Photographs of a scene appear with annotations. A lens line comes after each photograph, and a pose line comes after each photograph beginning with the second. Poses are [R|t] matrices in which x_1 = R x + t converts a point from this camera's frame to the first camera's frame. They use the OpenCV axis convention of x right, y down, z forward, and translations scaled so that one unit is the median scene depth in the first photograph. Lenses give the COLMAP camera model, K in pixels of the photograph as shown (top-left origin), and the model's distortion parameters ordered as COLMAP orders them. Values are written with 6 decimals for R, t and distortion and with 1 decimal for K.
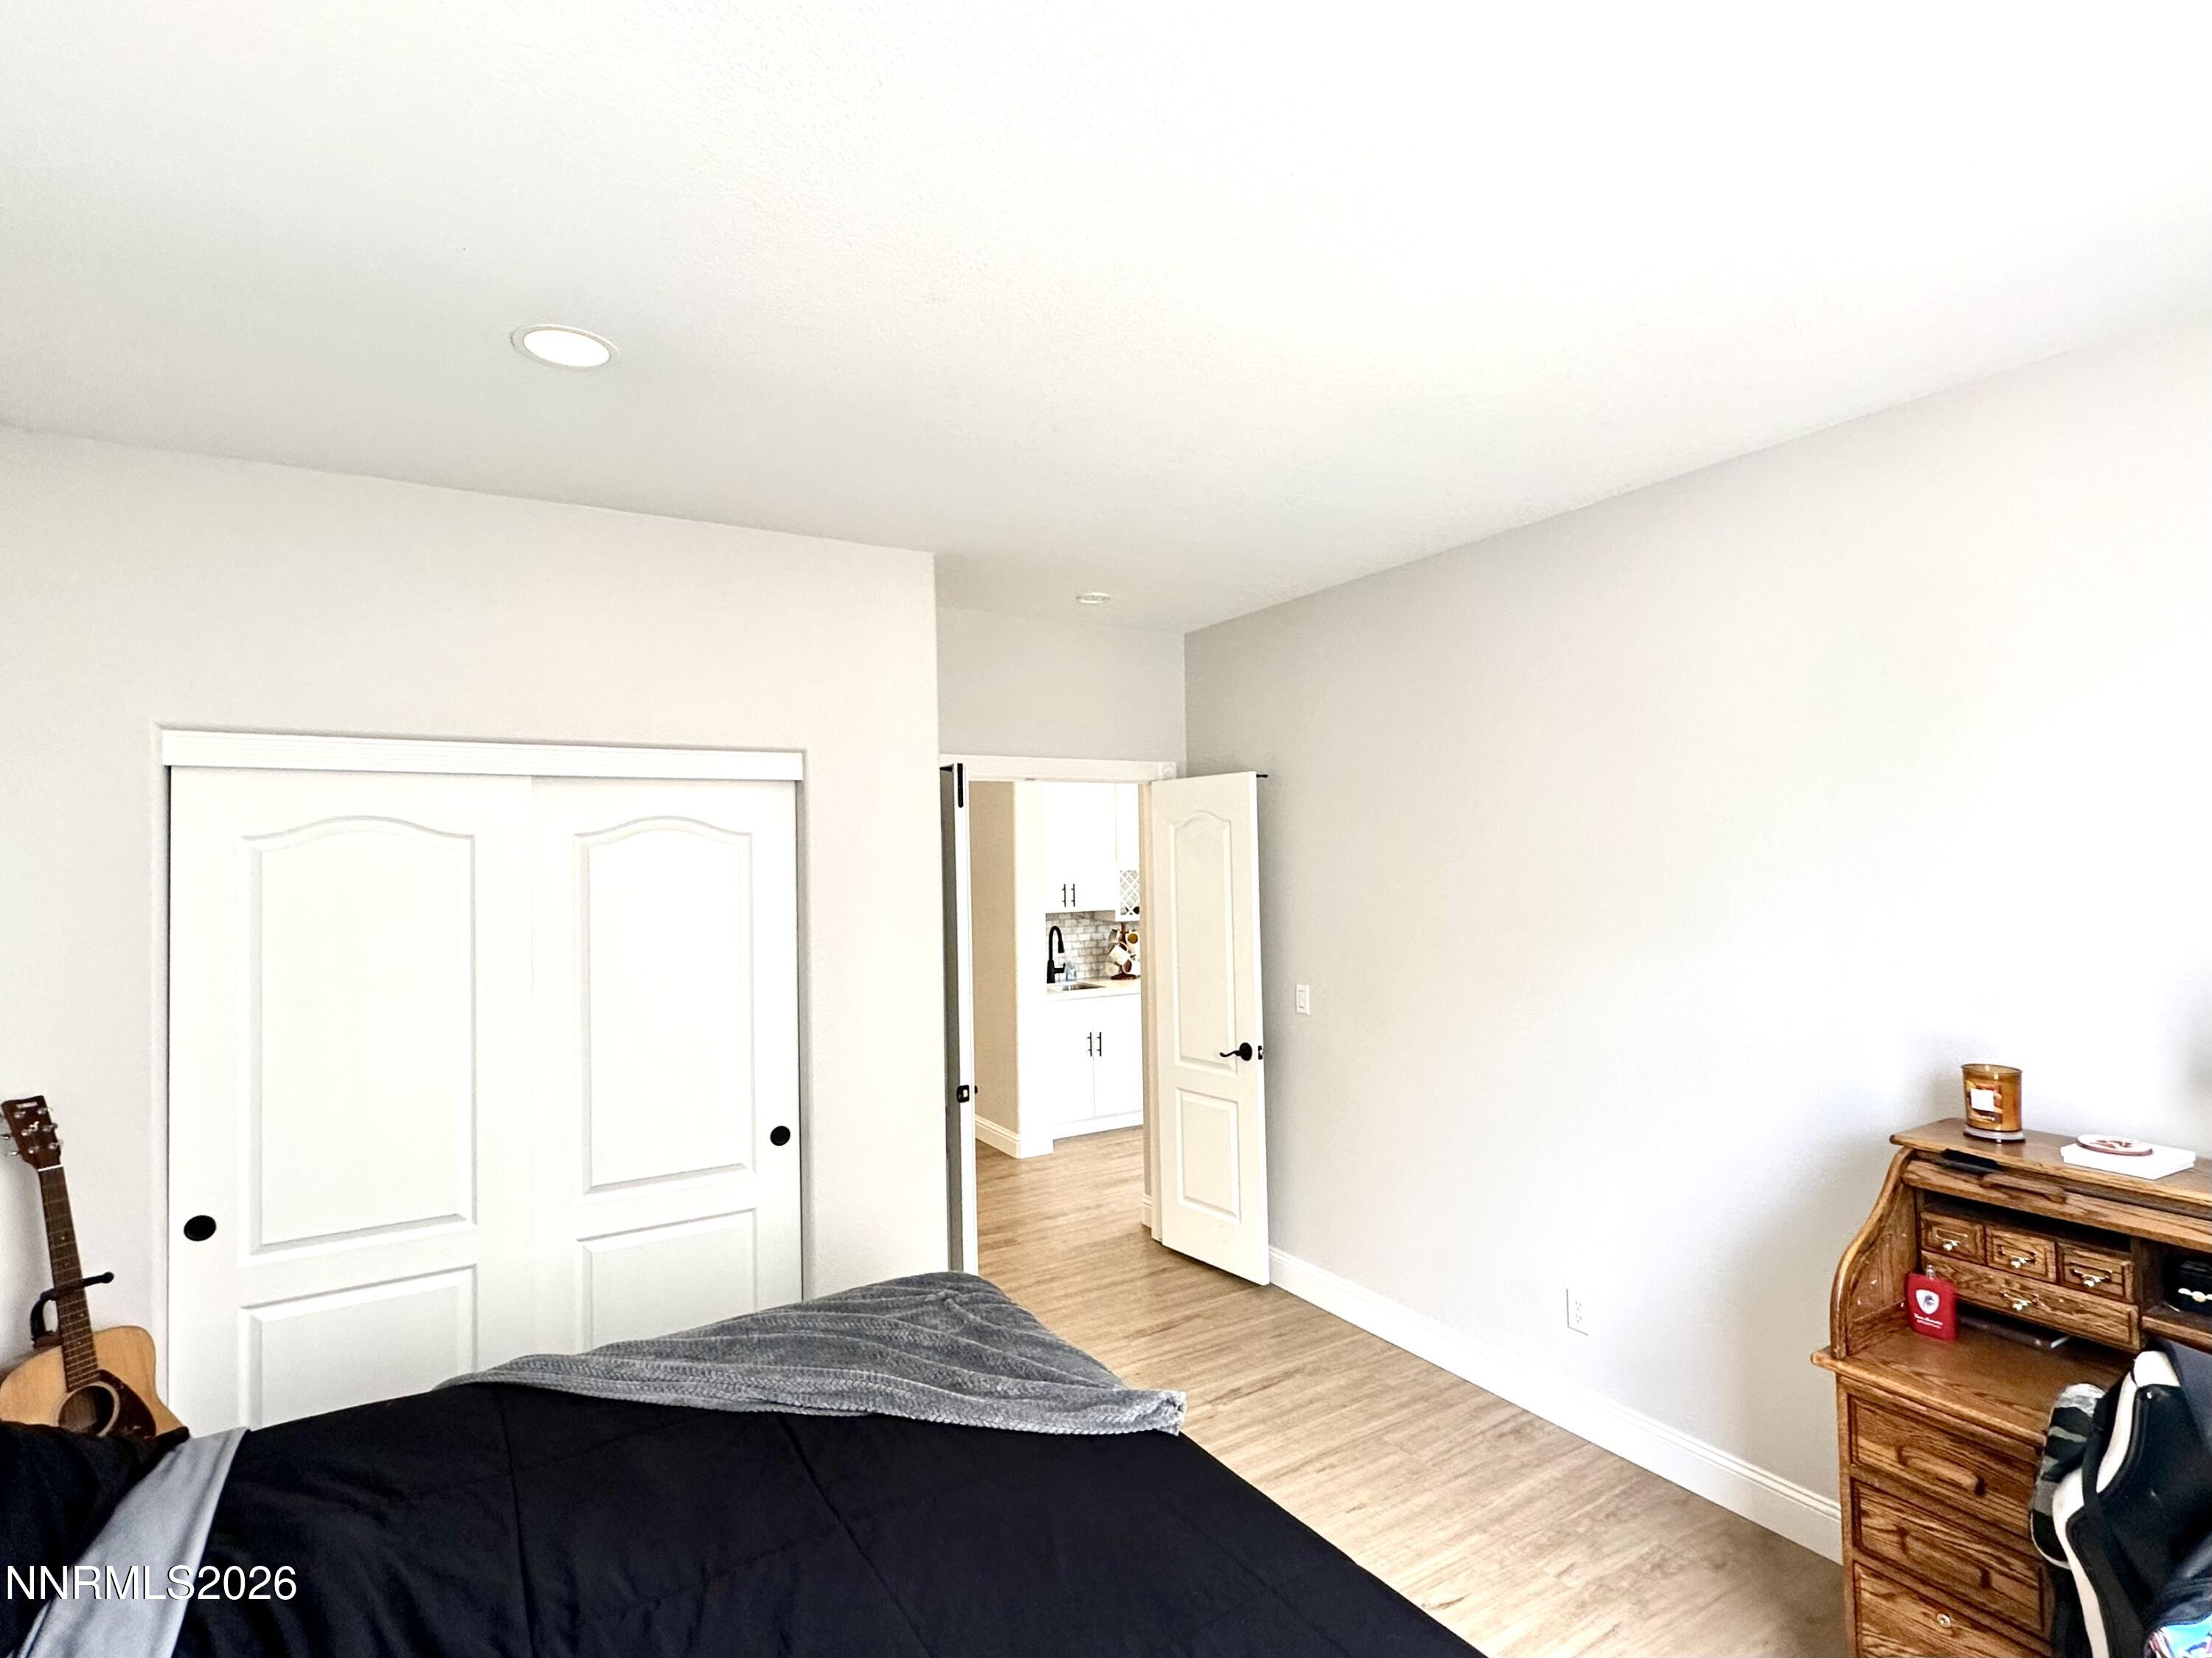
lens RADIAL K [[881.5, 0, 1106.0], [0, 881.5, 829.0], [0, 0, 1]] dist [0.000032, 0.000085]
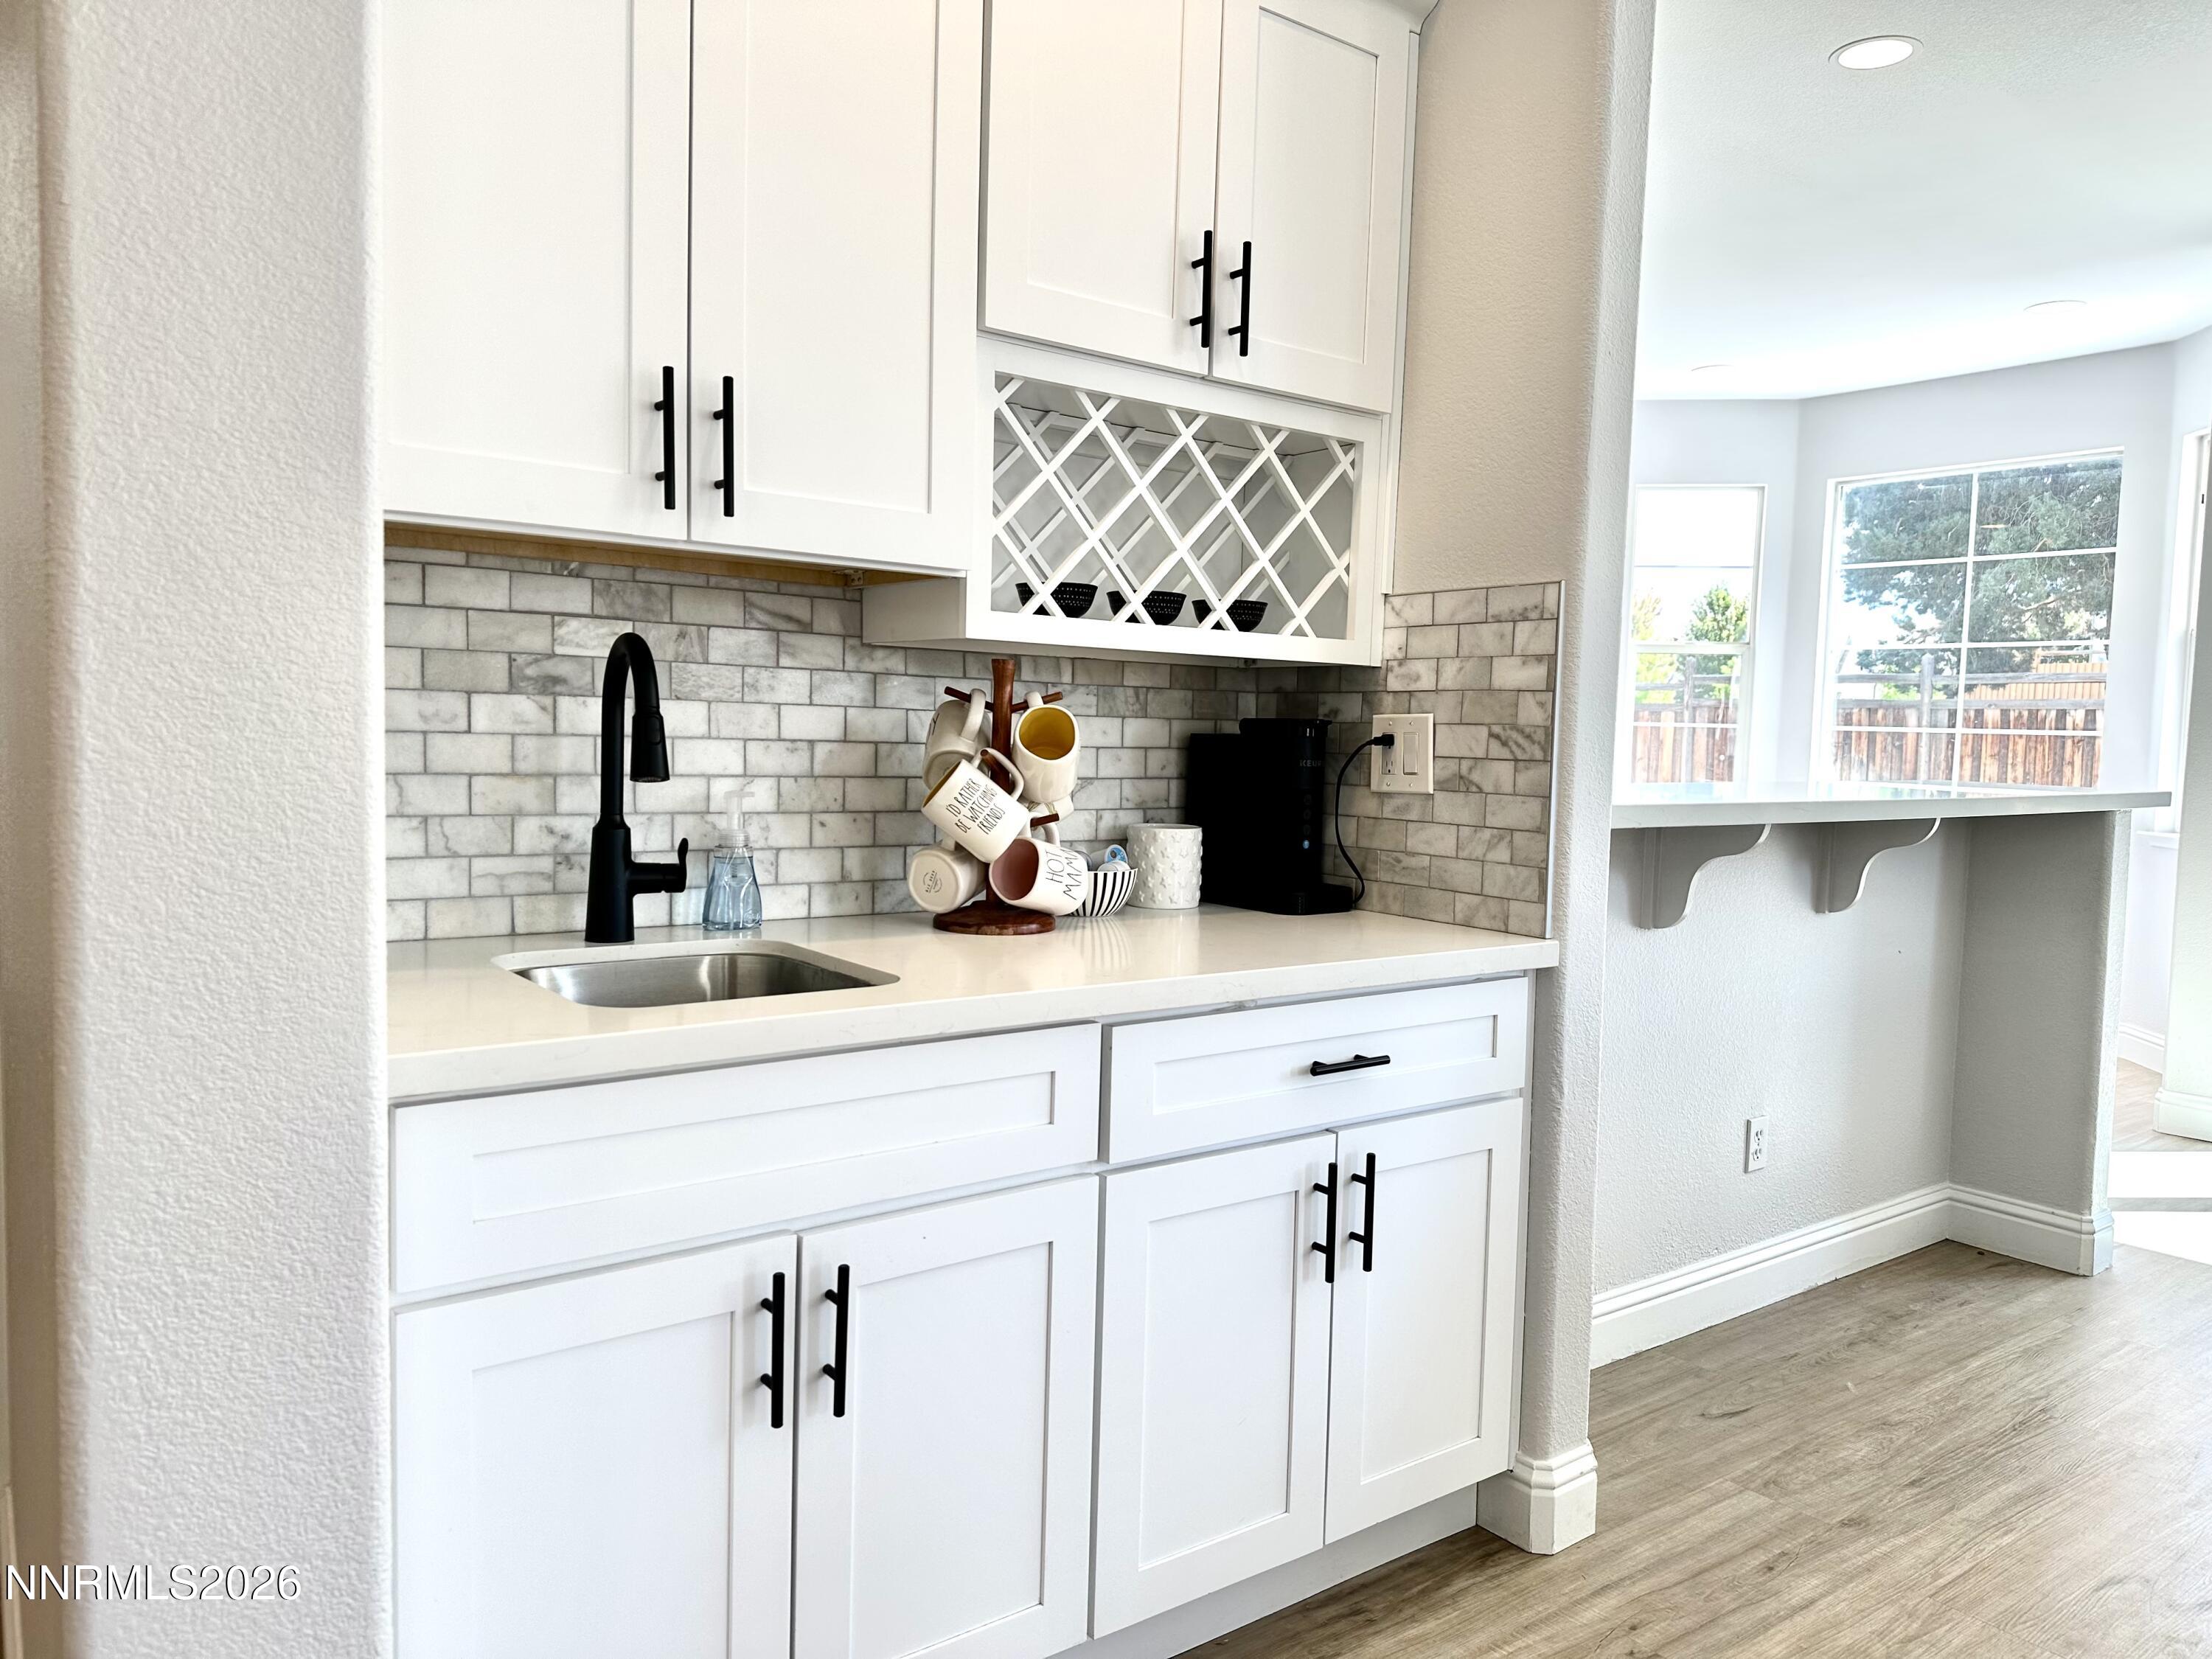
lens RADIAL K [[1676.6, 0, 1106.0], [0, 1676.6, 829.5], [0, 0, 1]] dist [0.166705, -0.163858]
pose [[0.995163, 0.038396, 0.090423, 0.009641], [-0.049659, 0.990812, 0.125802, 0.096646], [-0.084762, -0.129684, 0.987926, 0.614232]]
